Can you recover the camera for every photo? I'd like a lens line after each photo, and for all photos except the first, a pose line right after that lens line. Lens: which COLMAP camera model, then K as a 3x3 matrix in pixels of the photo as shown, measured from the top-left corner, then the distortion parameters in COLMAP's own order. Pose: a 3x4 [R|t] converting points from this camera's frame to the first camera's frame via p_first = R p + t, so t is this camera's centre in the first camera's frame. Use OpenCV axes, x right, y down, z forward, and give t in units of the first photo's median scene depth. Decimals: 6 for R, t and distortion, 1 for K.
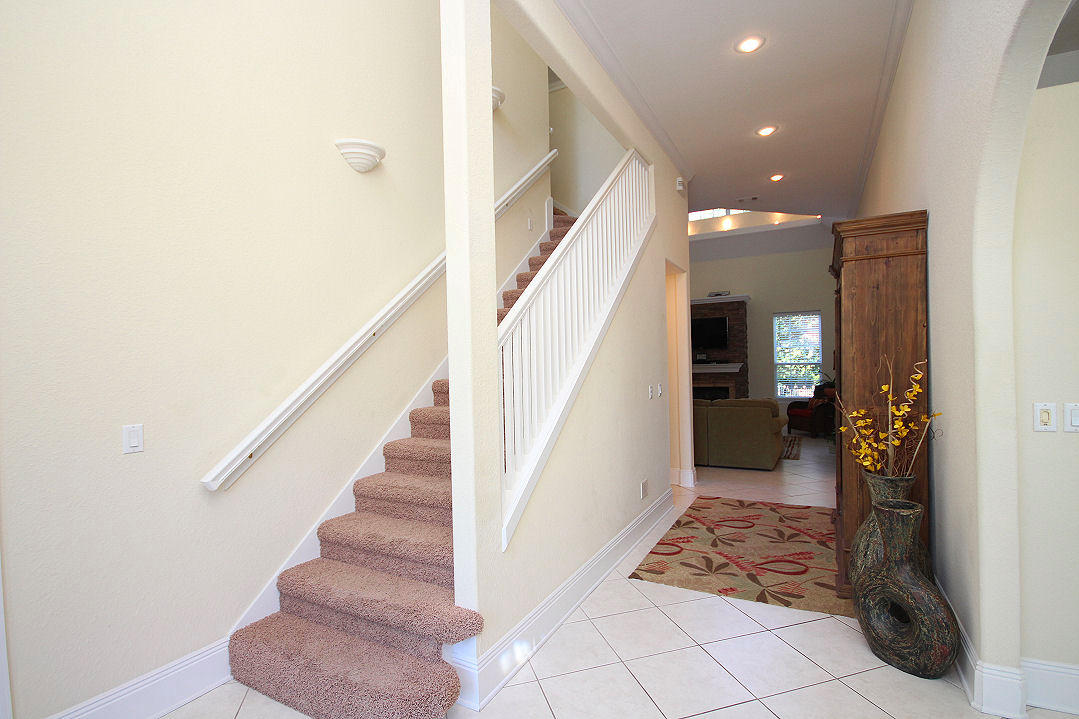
lens RADIAL K [[501.8, 0, 542.0], [0, 501.8, 361.7], [0, 0, 1]] dist [0.001128, -0.000004]
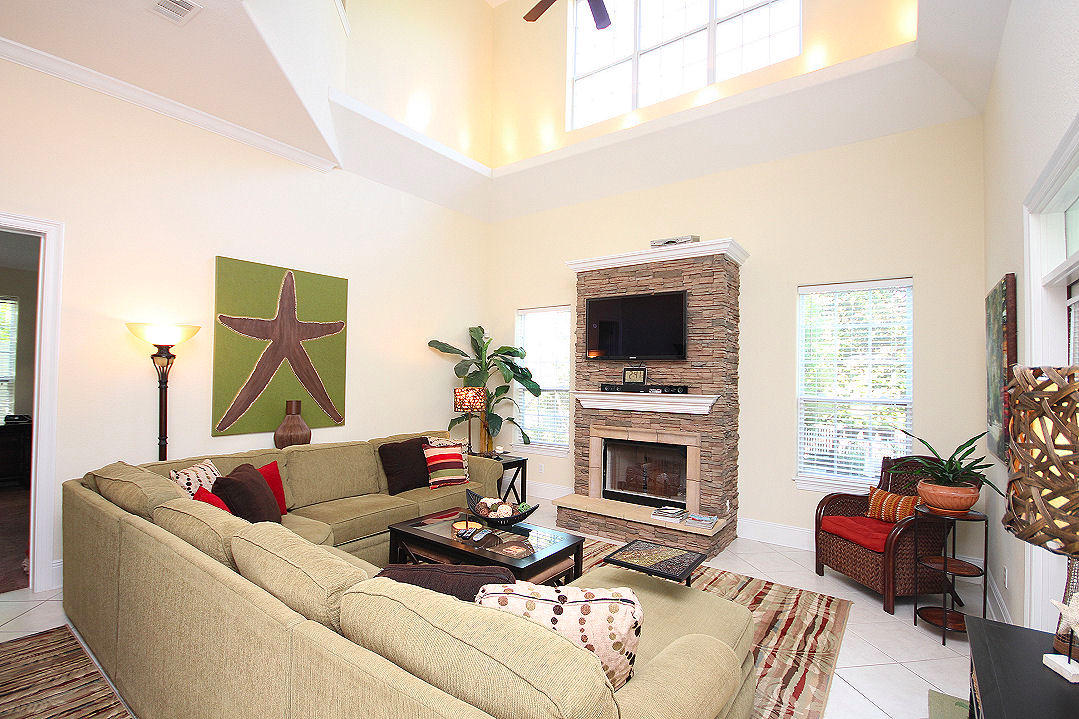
lens RADIAL K [[501.8, 0, 536.1], [0, 501.8, 366.1], [0, 0, 1]] dist [0.001128, -0.000004]
pose [[0.988444, 0.025123, -0.149493, 0.301660], [-0.026195, 0.999643, -0.005204, -0.014802], [0.149309, 0.009060, 0.988749, 0.531264]]
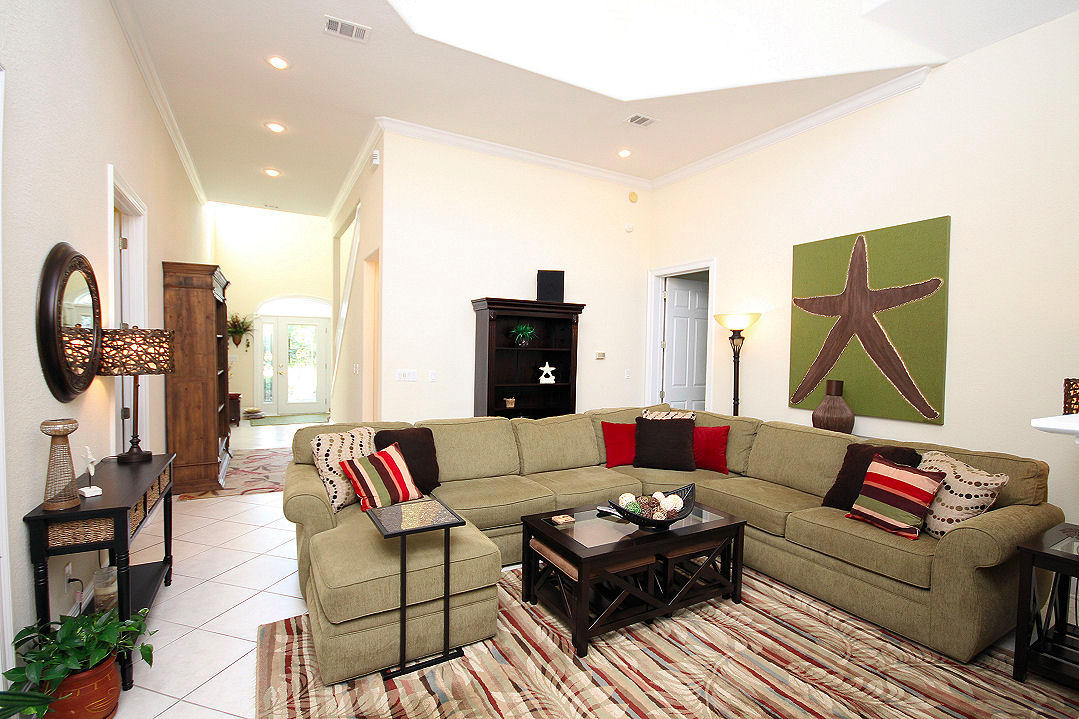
lens RADIAL K [[501.8, 0, 540.5], [0, 501.8, 361.8], [0, 0, 1]] dist [0.001128, -0.000004]
pose [[-0.533497, 0.033724, -0.845129, 0.666405], [0.007554, 0.999355, 0.035110, -0.010247], [0.845768, 0.012347, -0.533408, 1.341007]]
